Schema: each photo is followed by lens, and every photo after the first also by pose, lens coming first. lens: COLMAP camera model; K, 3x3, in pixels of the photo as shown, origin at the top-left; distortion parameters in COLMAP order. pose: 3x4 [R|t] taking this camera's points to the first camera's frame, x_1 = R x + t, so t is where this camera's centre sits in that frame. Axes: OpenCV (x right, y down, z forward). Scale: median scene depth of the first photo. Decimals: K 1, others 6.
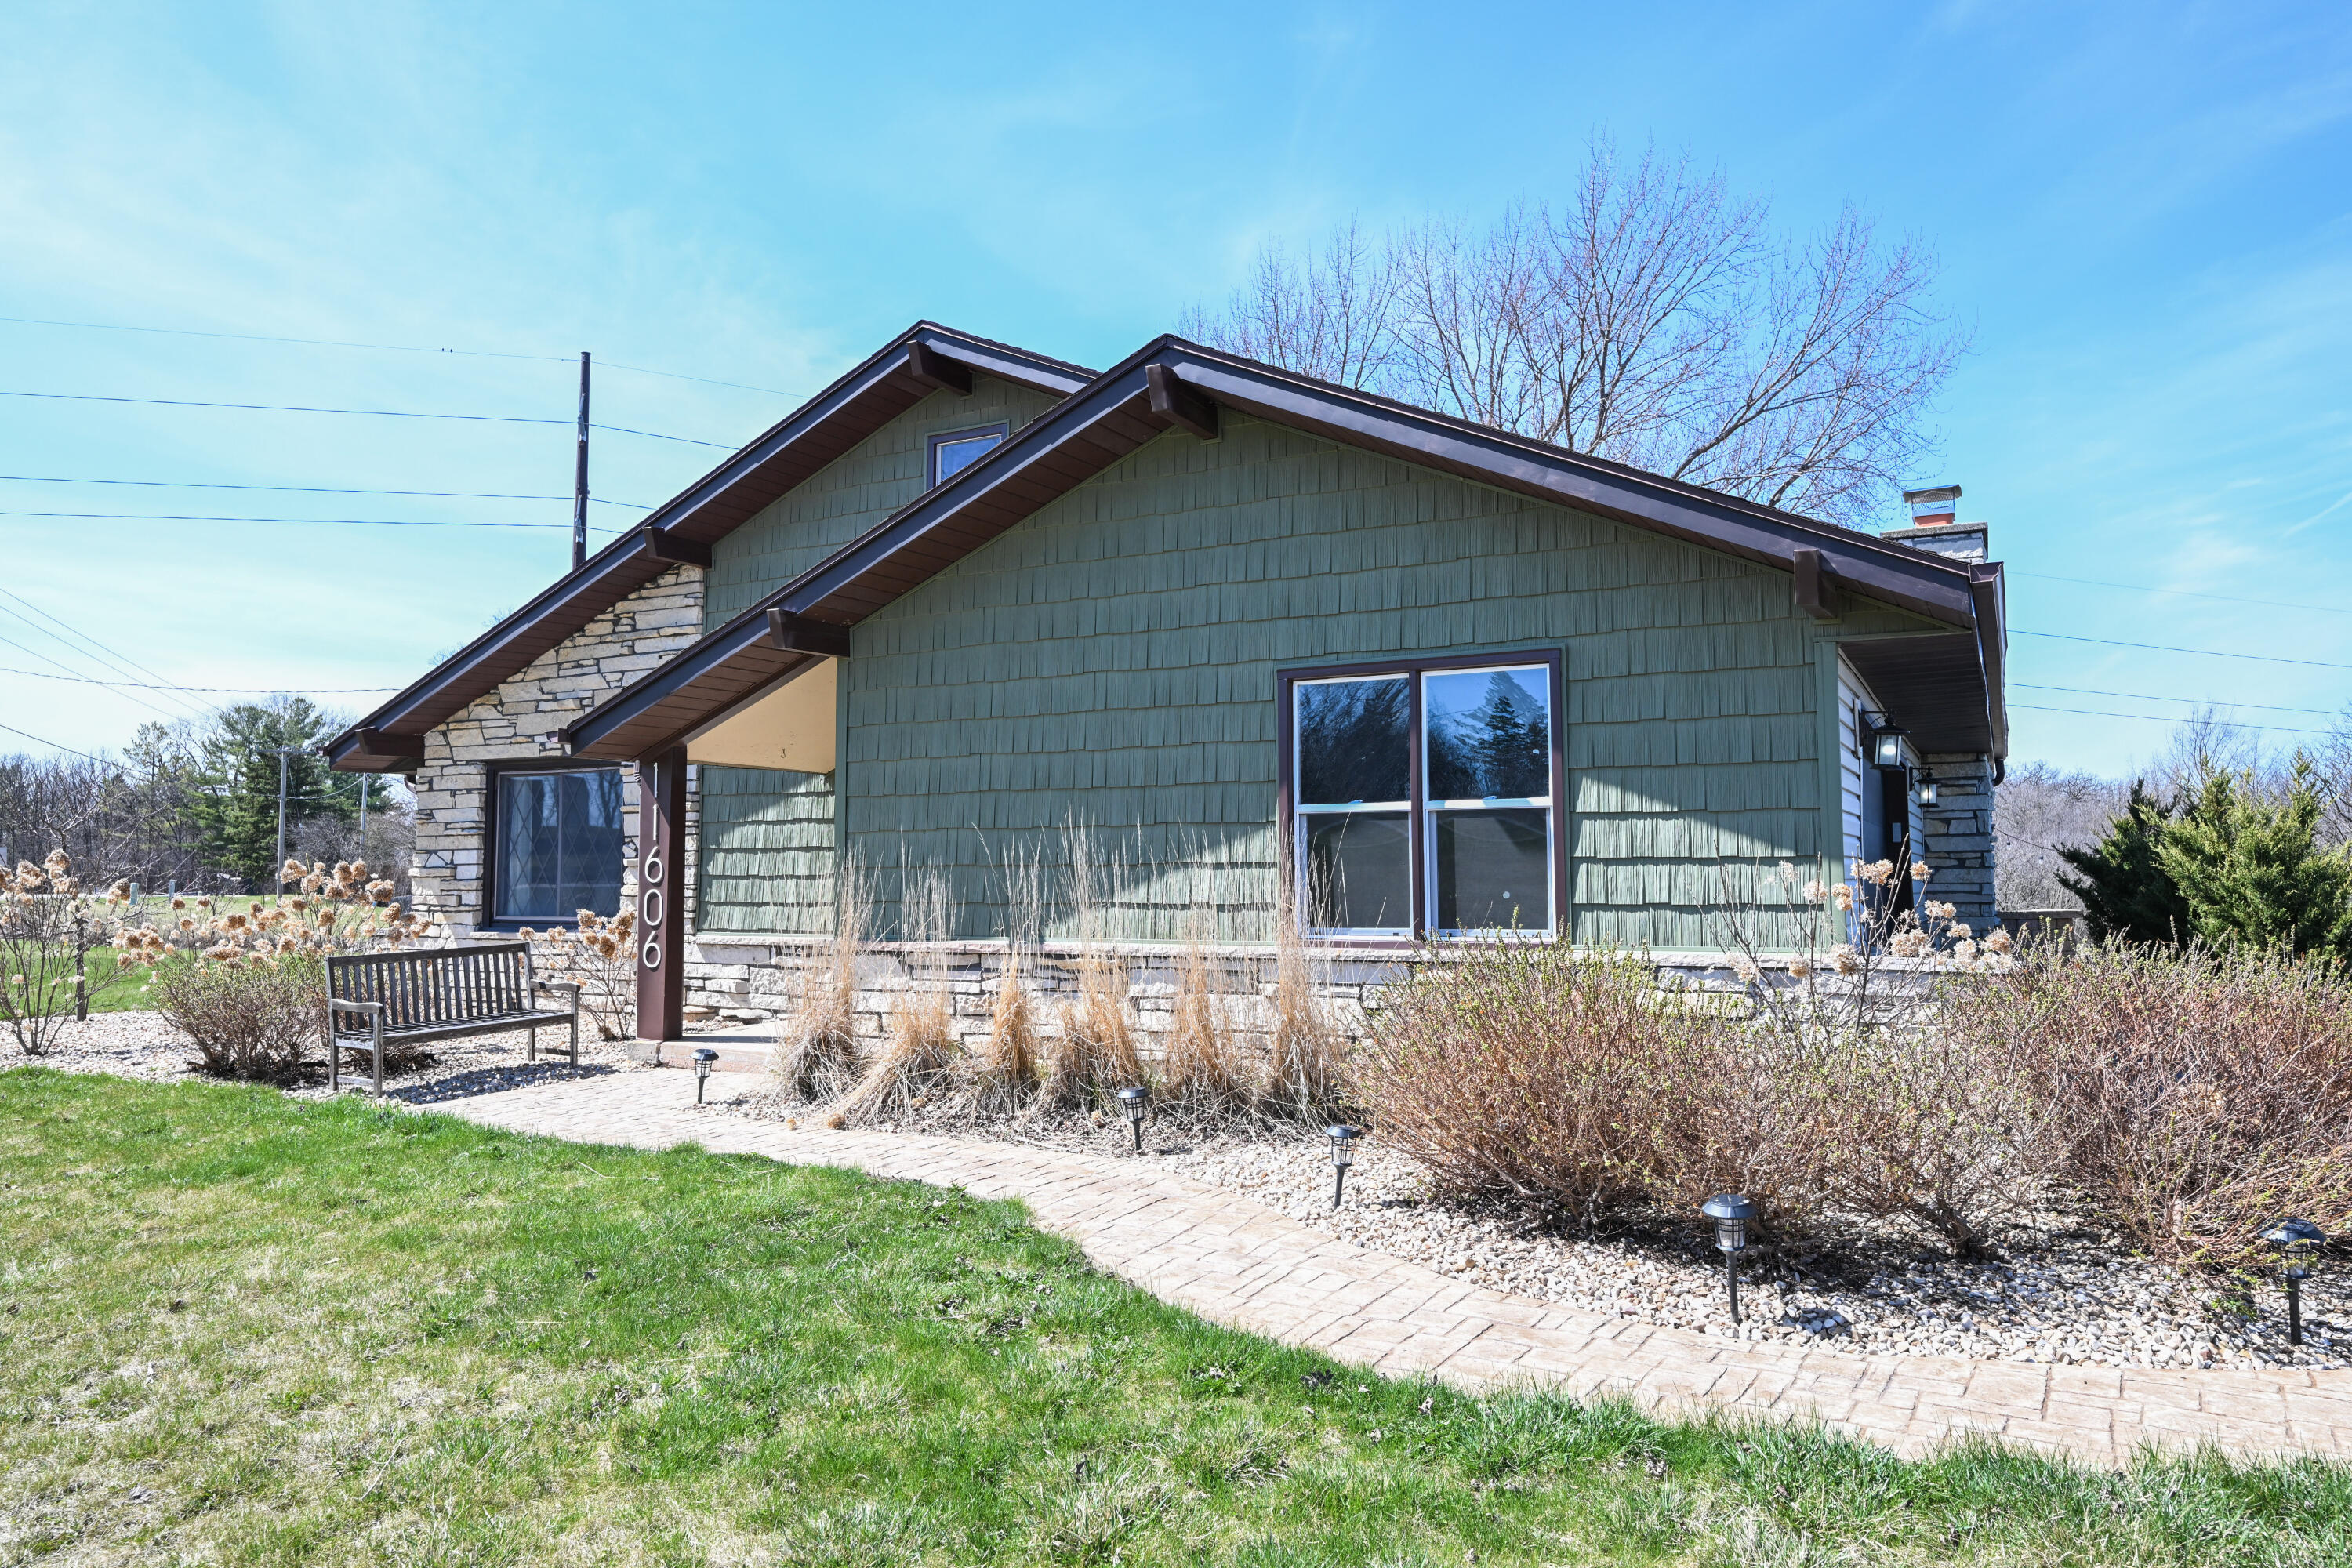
lens RADIAL K [[1577.4, 0, 1174.9], [0, 1577.4, 786.5], [0, 0, 1]] dist [-0.004331, 0.001751]
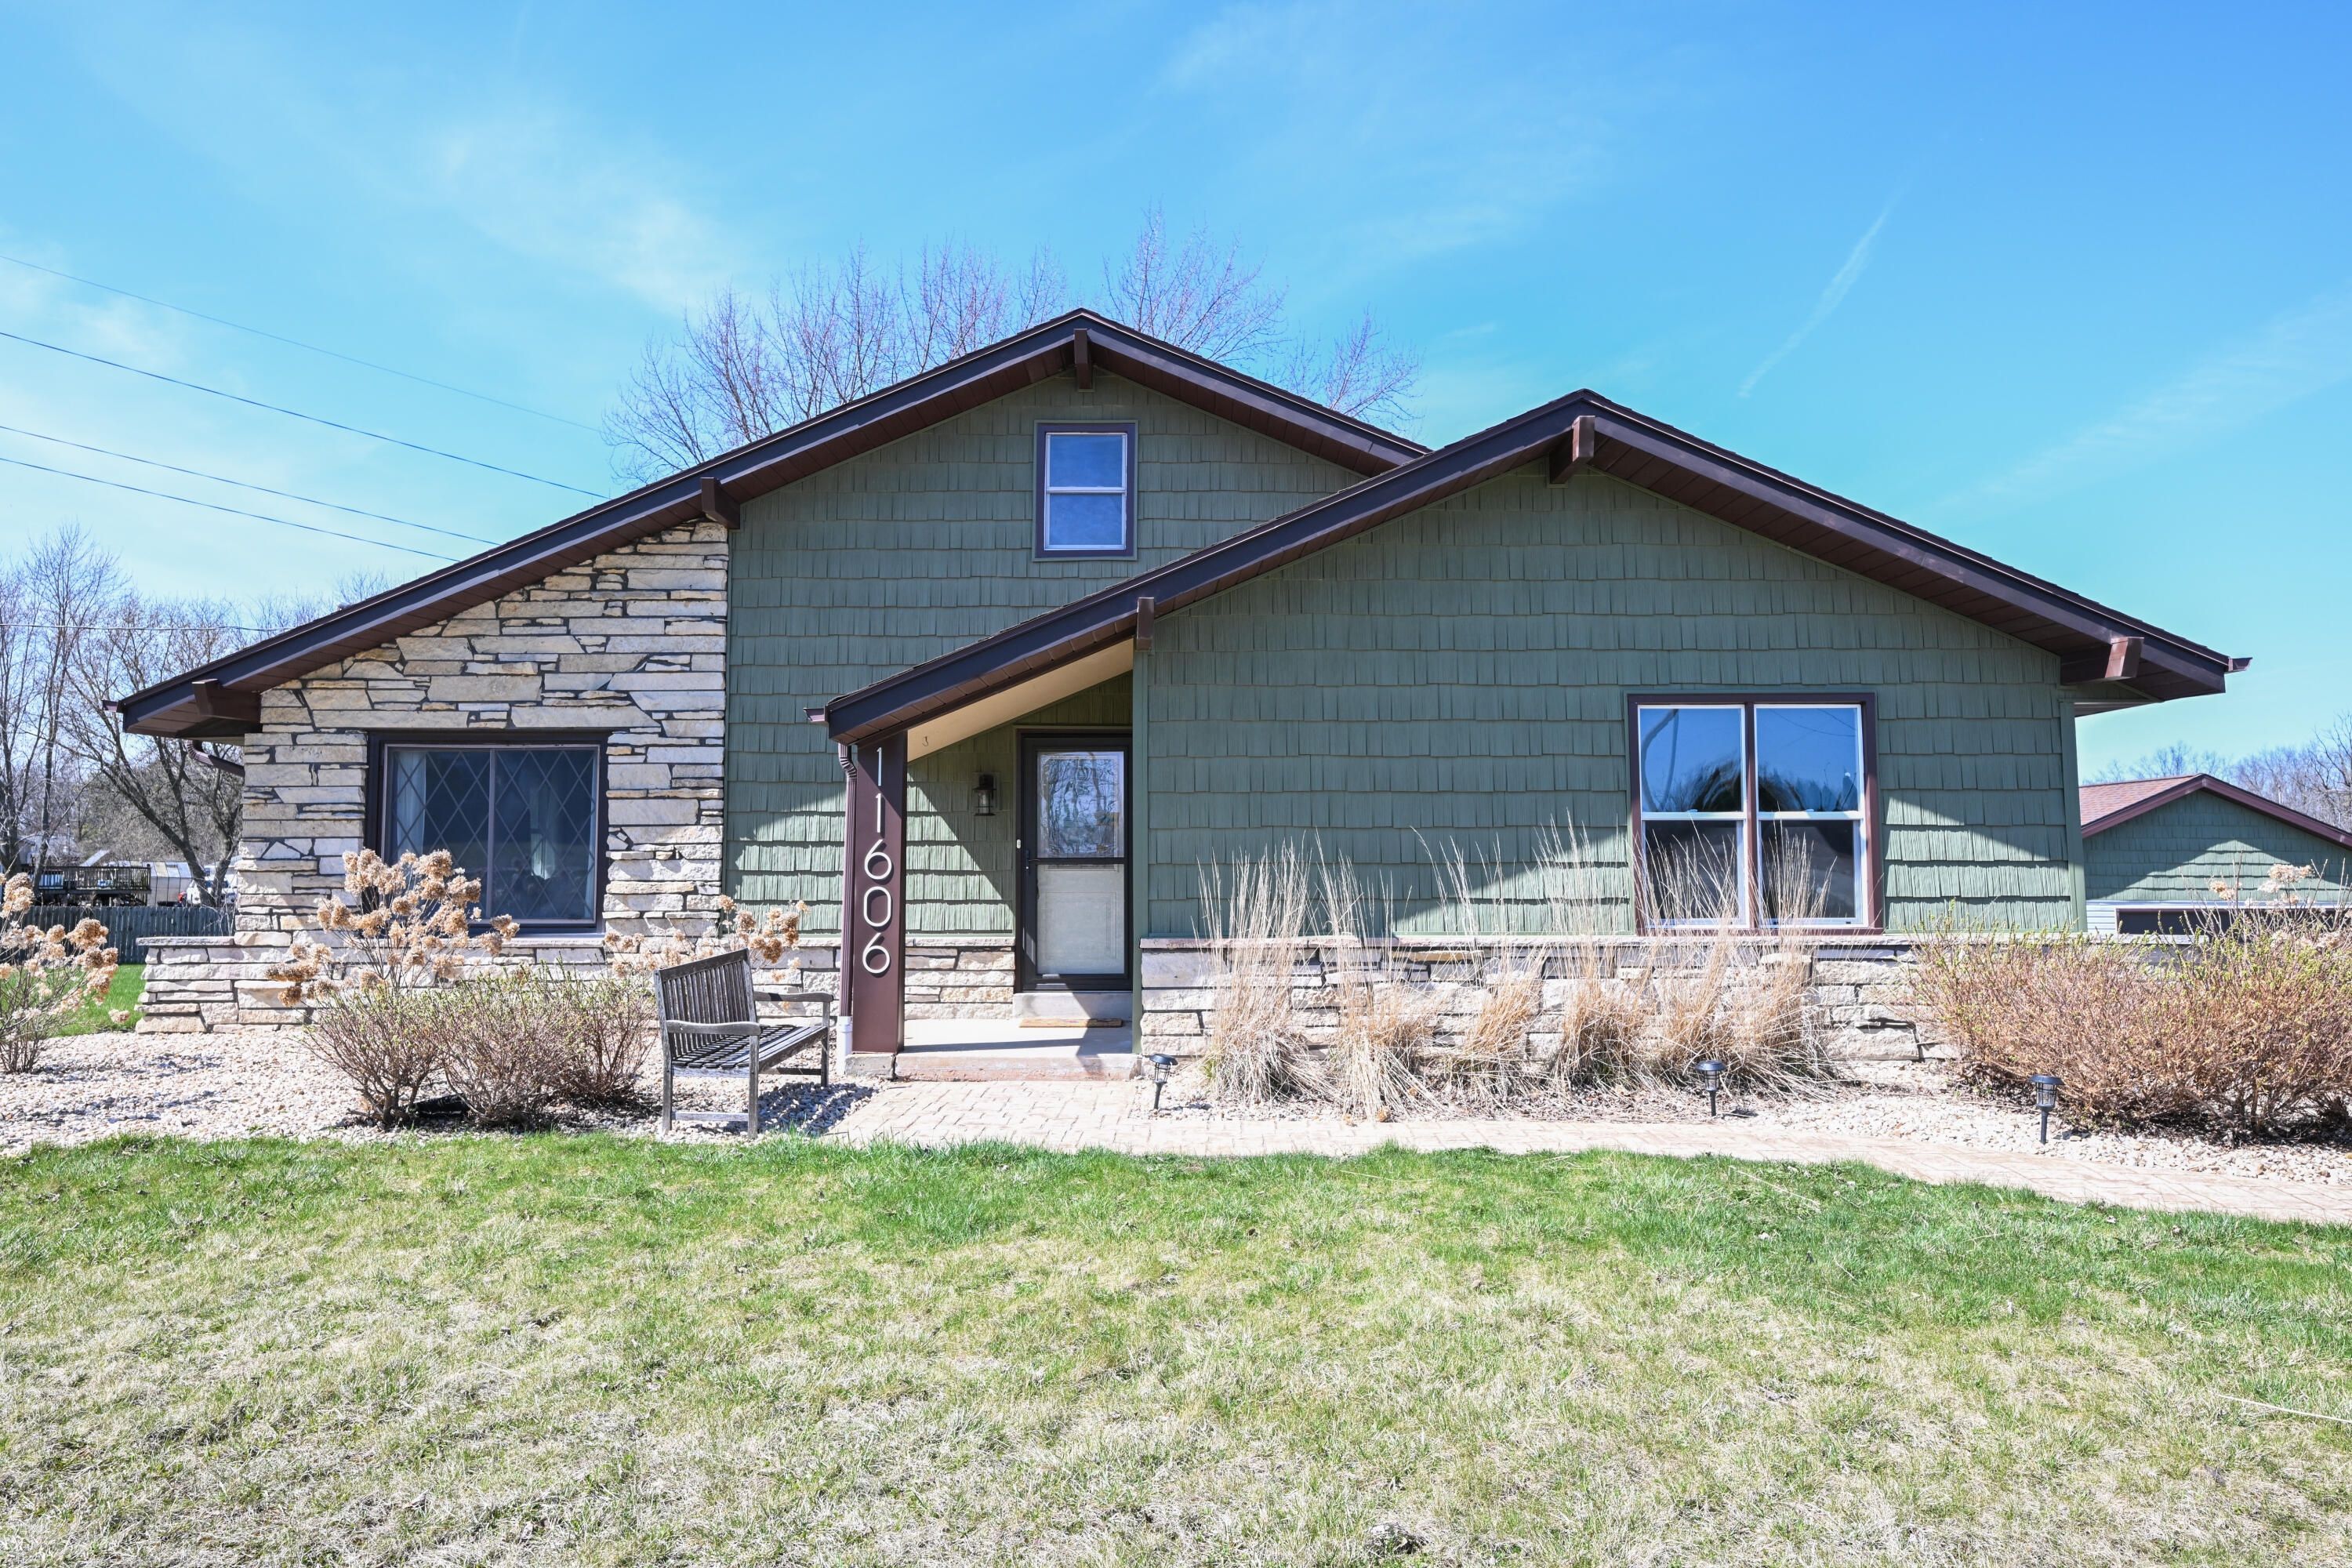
lens RADIAL K [[1516.4, 0, 1176.8], [0, 1516.4, 781.0], [0, 0, 1]] dist [0.000537, -0.001110]
pose [[0.880548, 0.031187, 0.472930, -0.677056], [-0.029947, 0.999500, -0.010152, 0.009081], [-0.473010, -0.005223, 0.881041, 0.168390]]
